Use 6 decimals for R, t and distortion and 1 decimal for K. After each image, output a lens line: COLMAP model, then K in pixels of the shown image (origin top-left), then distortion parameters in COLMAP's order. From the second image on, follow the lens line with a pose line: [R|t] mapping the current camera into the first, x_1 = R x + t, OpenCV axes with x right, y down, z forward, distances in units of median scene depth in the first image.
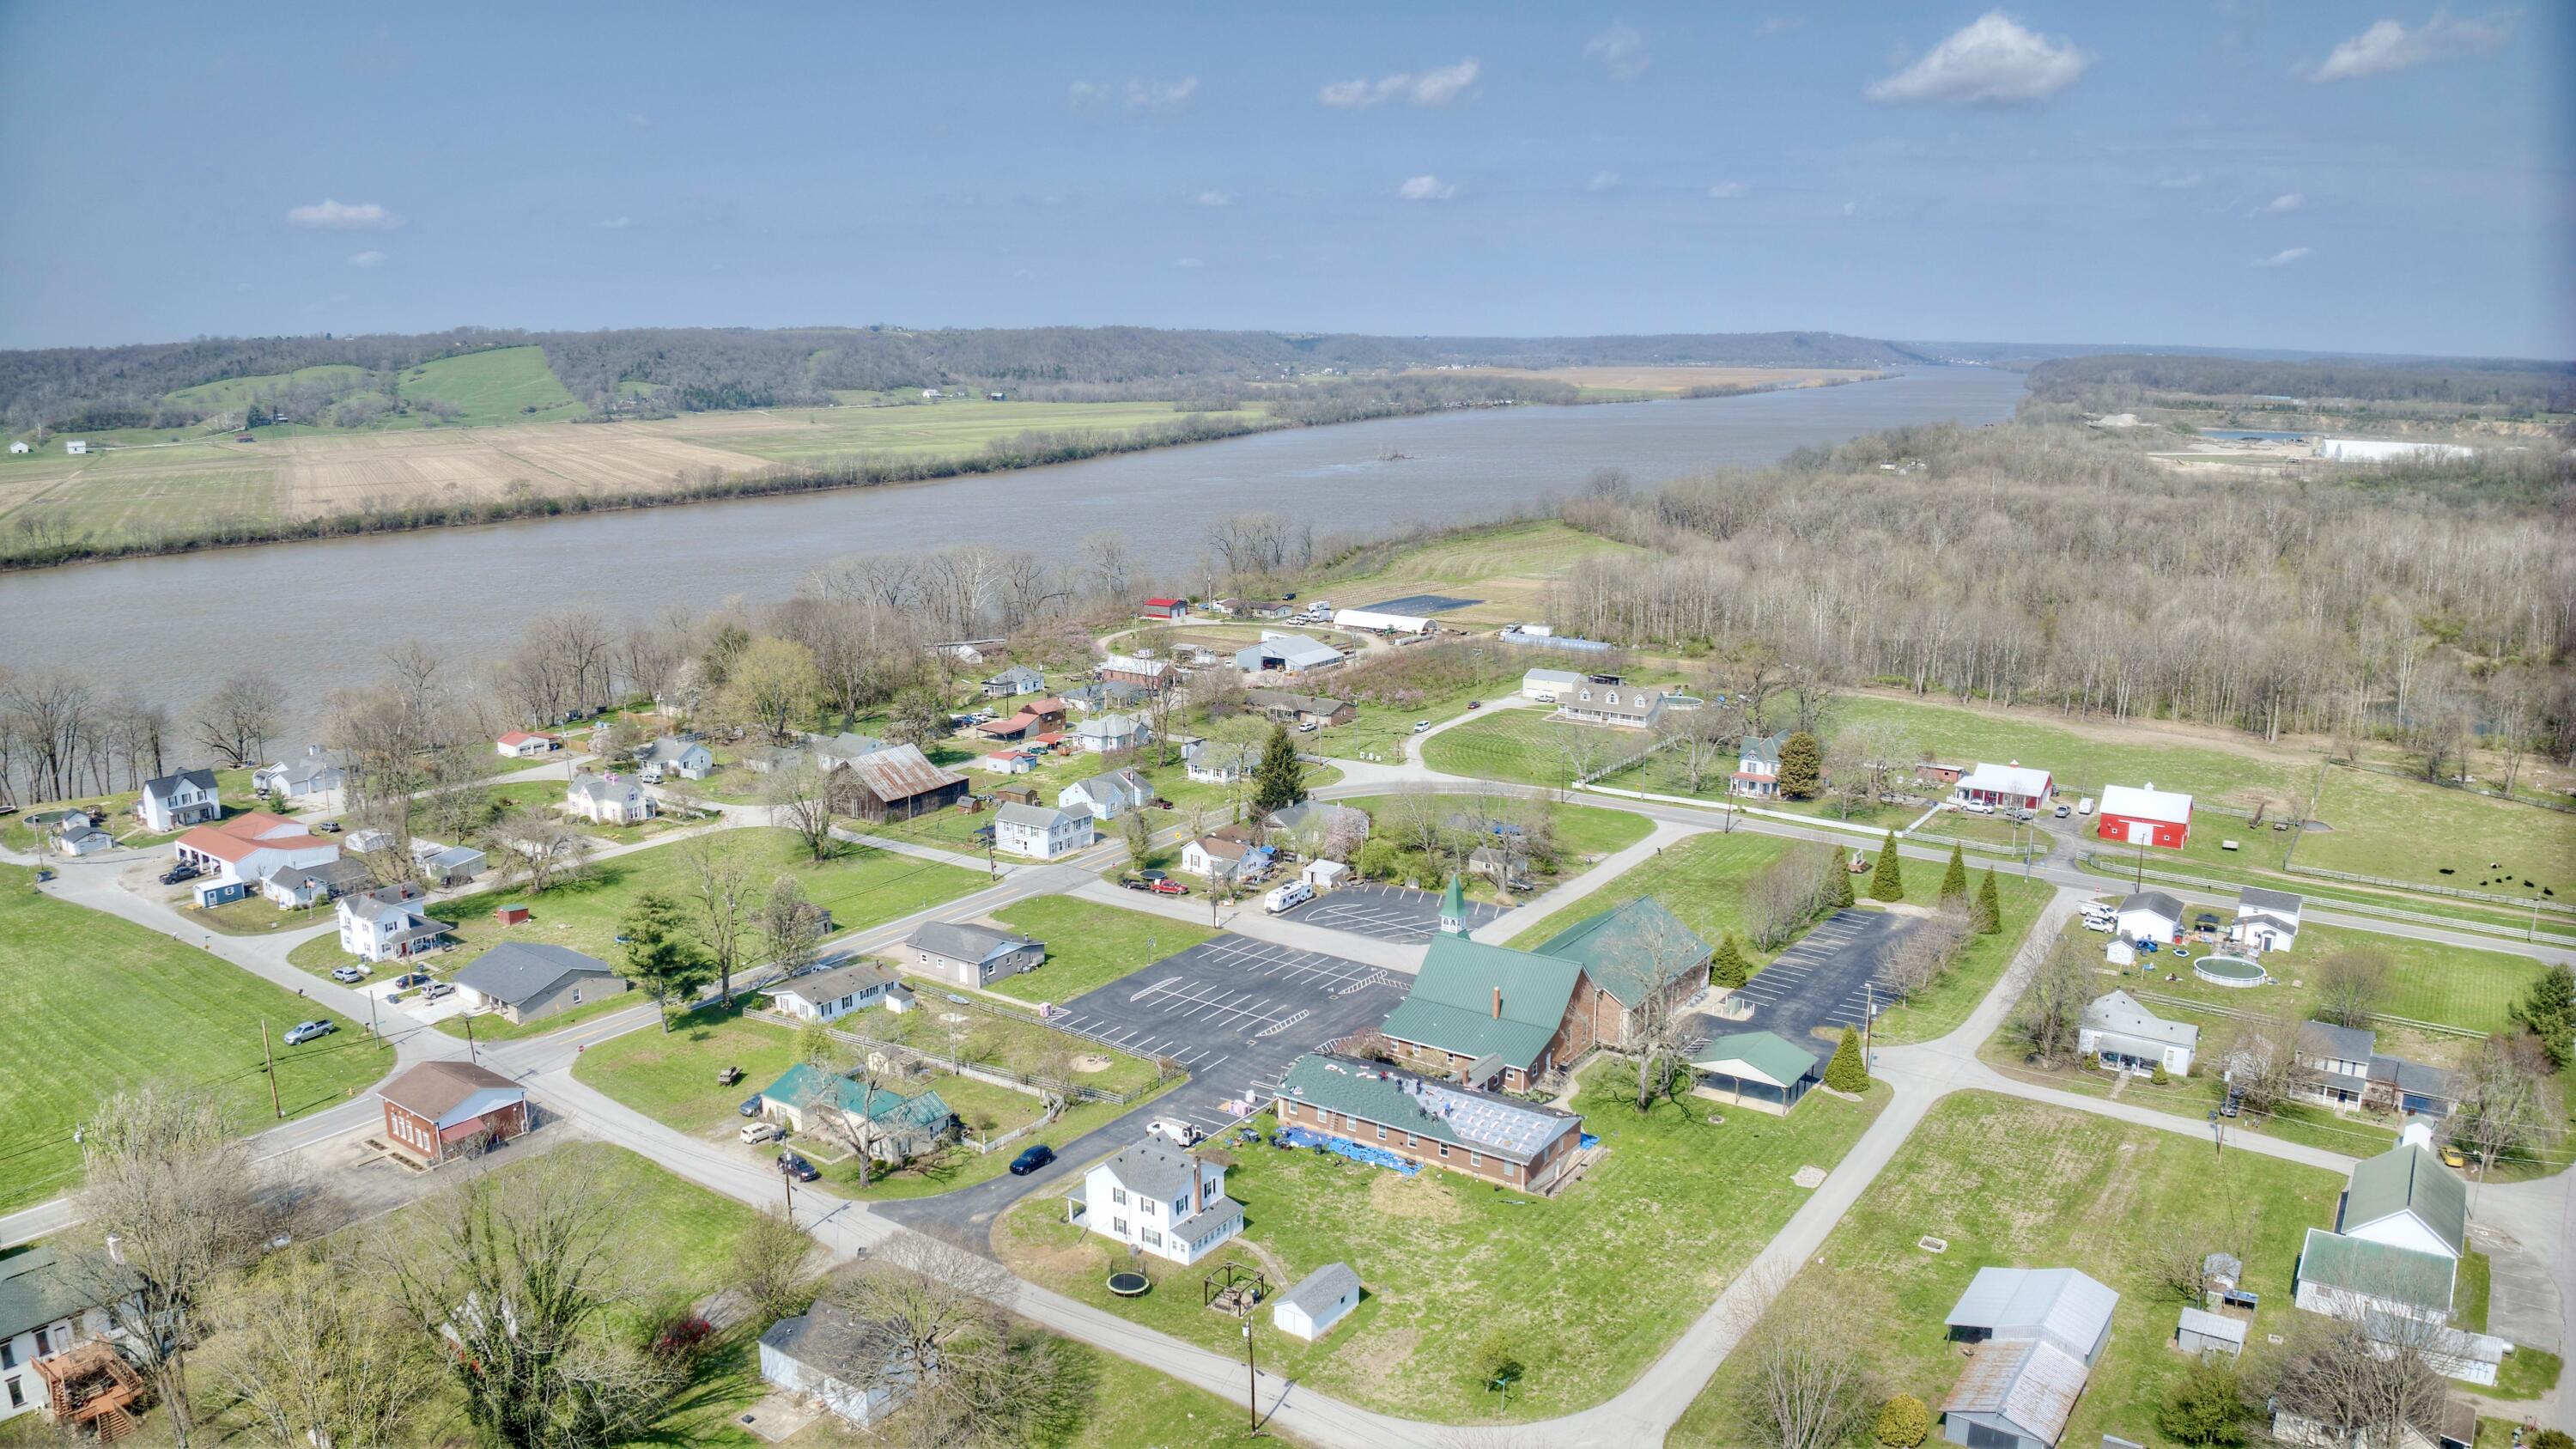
lens RADIAL K [[1811.3, 0, 1286.5], [0, 1811.3, 717.6], [0, 0, 1]] dist [-0.099504, -0.020729]
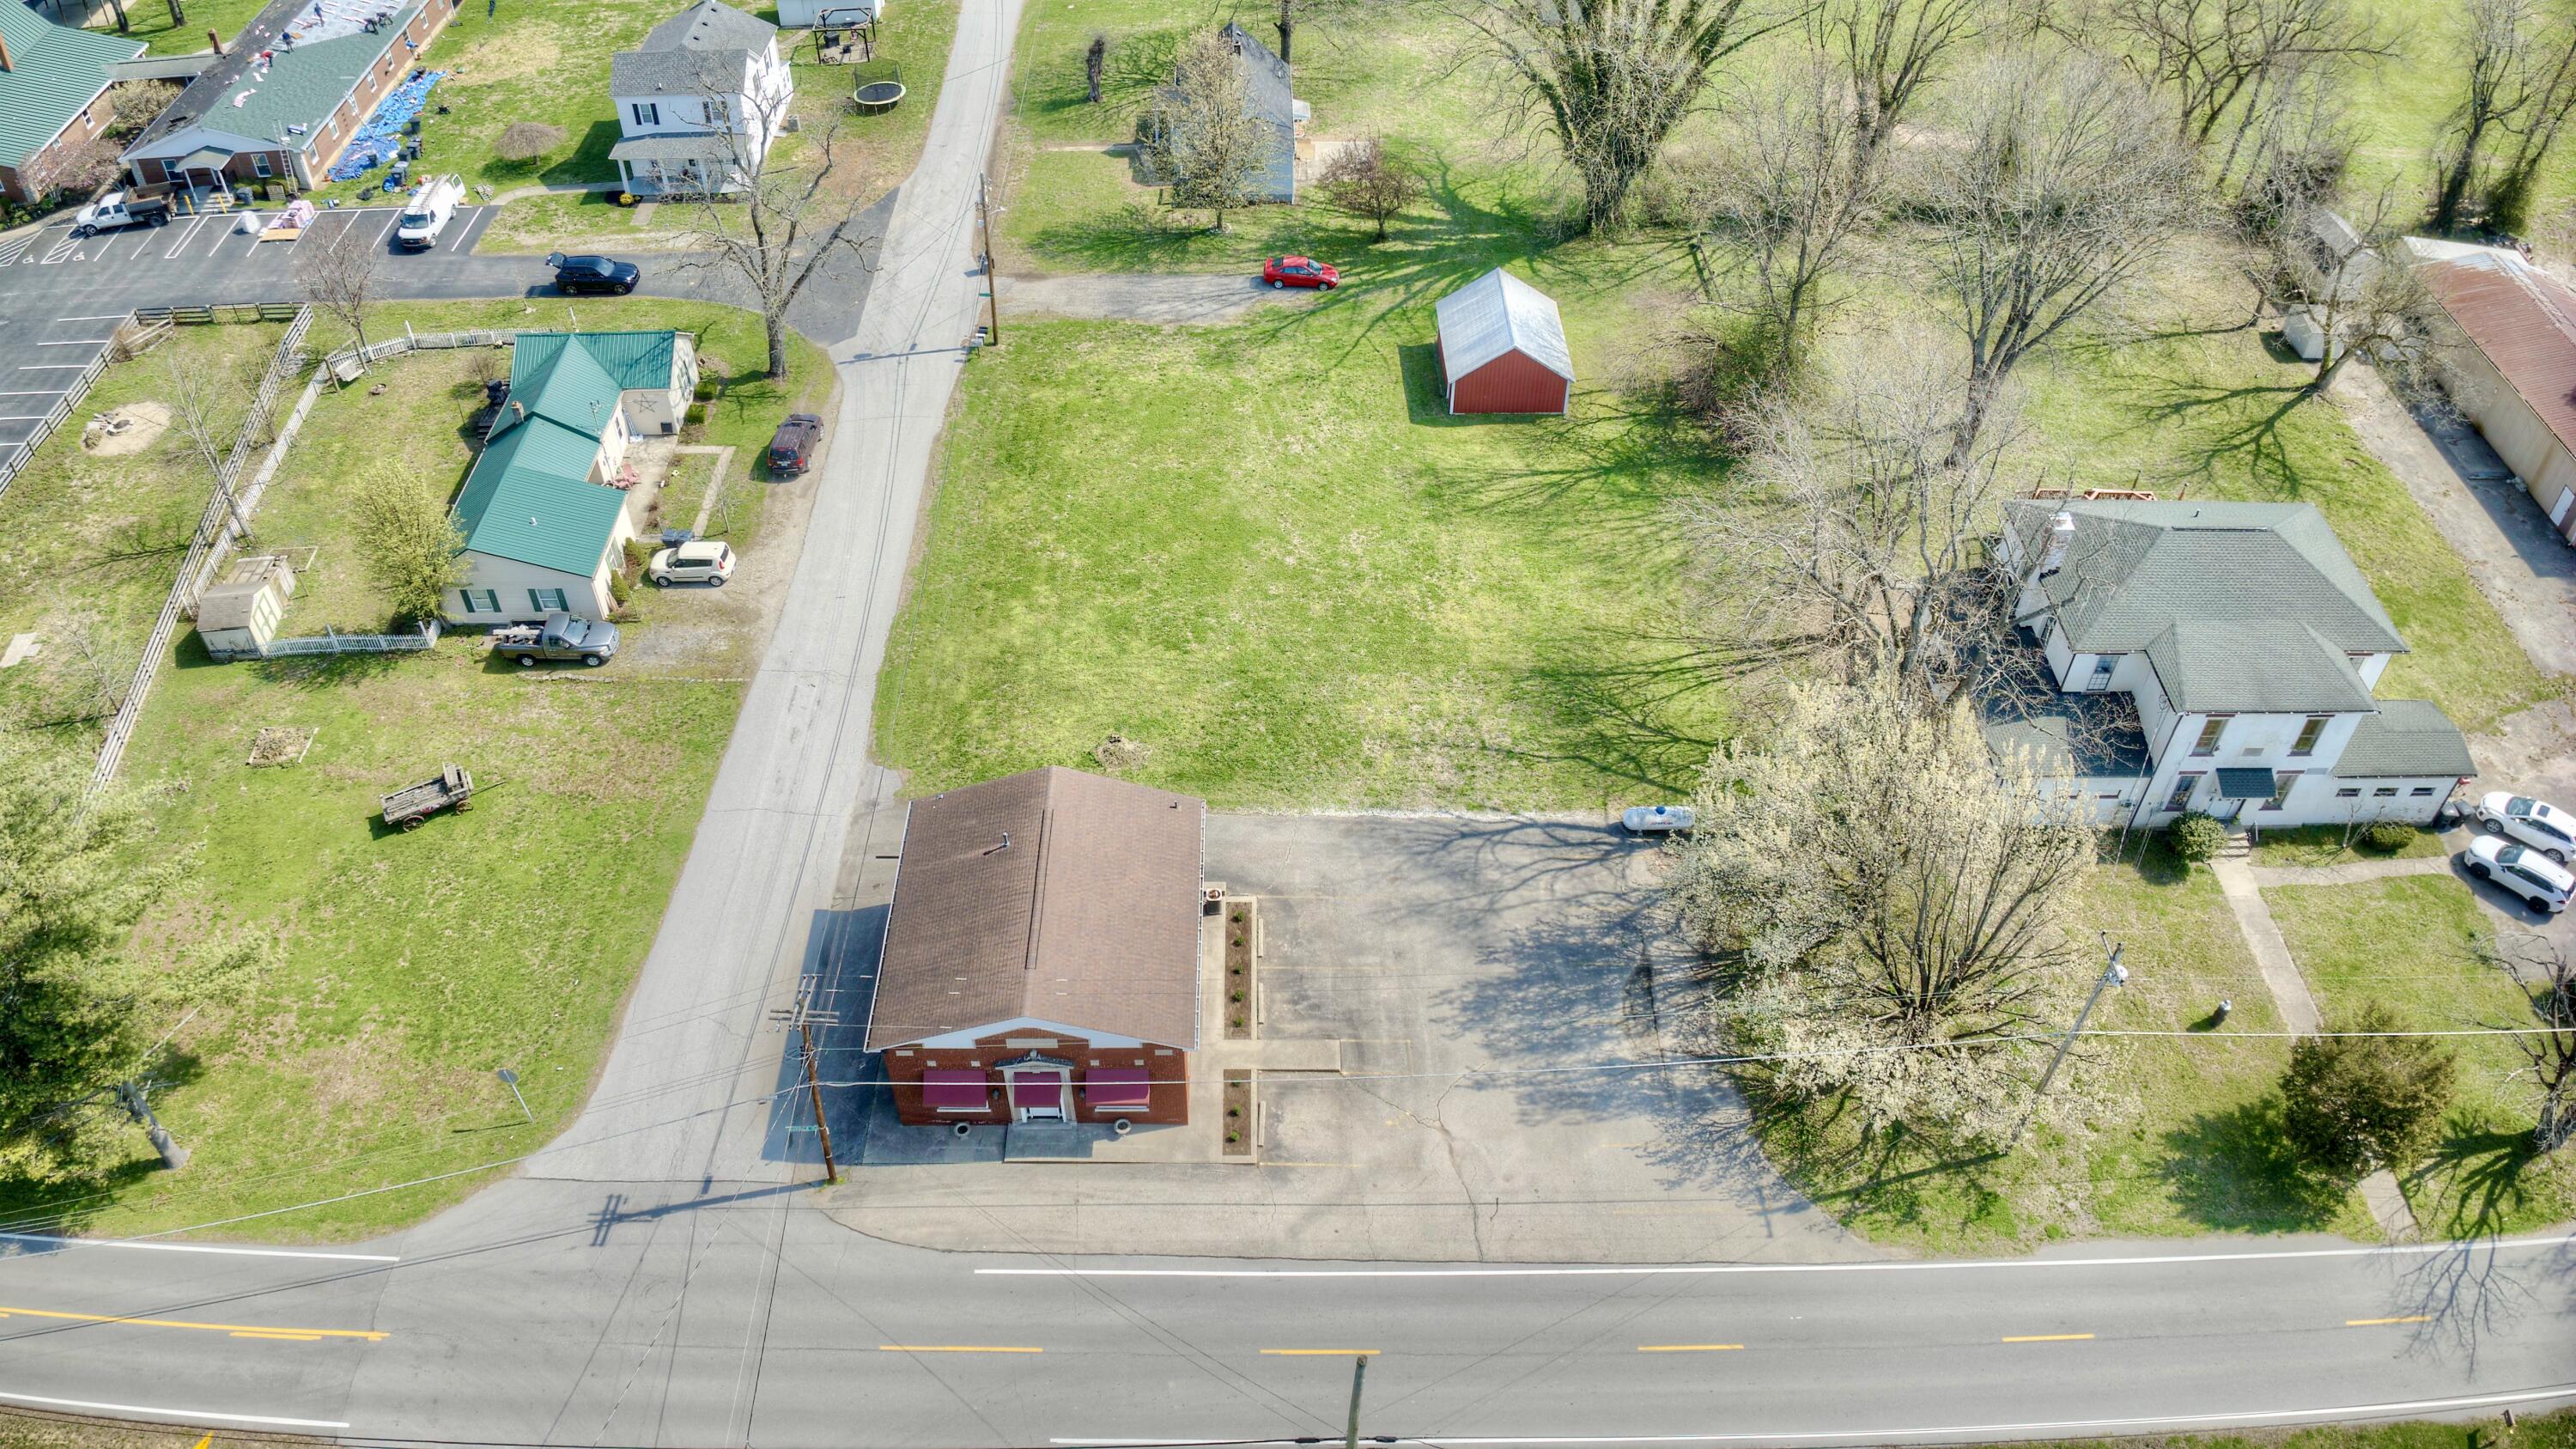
lens RADIAL K [[1811.3, 0, 1294.1], [0, 1811.3, 723.2], [0, 0, 1]] dist [-0.099504, -0.020729]
pose [[-0.589857, -0.564744, 0.577177, -0.406588], [0.156995, 0.620922, 0.767990, -0.042813], [-0.792100, 0.543618, -0.277593, 0.618487]]
